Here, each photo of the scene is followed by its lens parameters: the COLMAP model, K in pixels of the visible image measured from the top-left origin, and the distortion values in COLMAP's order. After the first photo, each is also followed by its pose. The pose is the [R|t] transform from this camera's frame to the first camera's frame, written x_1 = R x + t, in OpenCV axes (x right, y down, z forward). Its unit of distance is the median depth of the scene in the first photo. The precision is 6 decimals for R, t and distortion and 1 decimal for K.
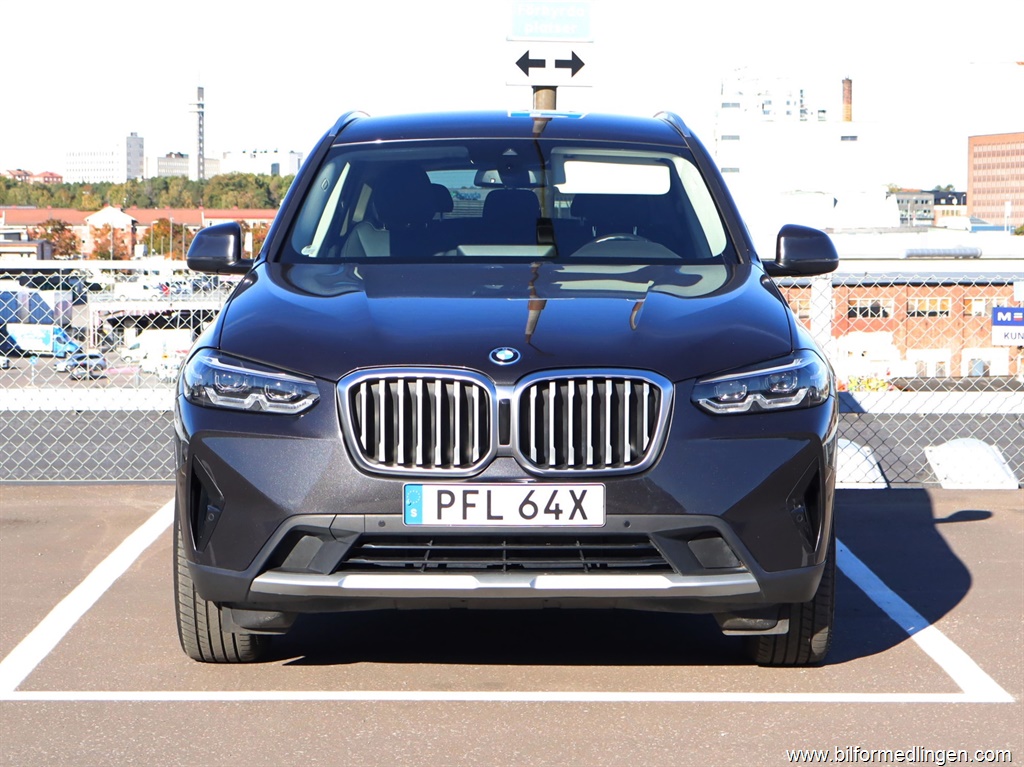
lens RADIAL K [[2515.4, 0, 381.1], [0, 2515.4, 383.2], [0, 0, 1]] dist [-0.039918, -0.162971]
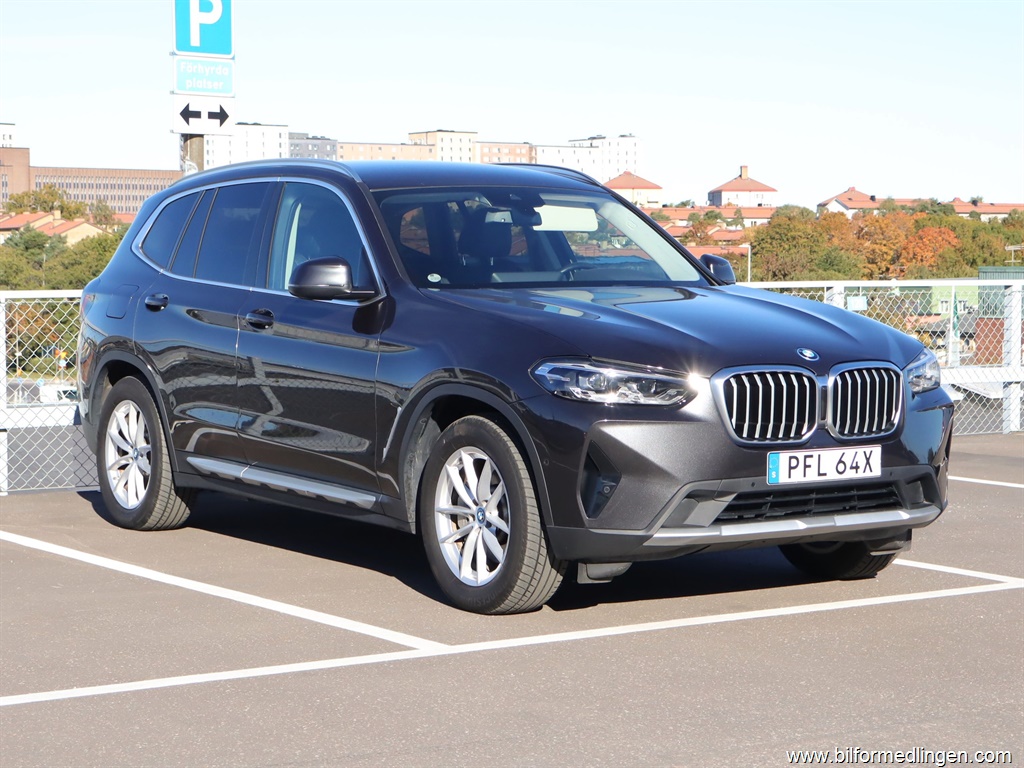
lens RADIAL K [[2515.4, 0, 381.1], [0, 2515.4, 383.7], [0, 0, 1]] dist [-0.039918, -0.162971]
pose [[0.824097, -0.035137, 0.565357, -0.904286], [0.041109, 0.999152, 0.002175, -0.007578], [-0.564954, 0.021449, 0.824843, 0.025724]]
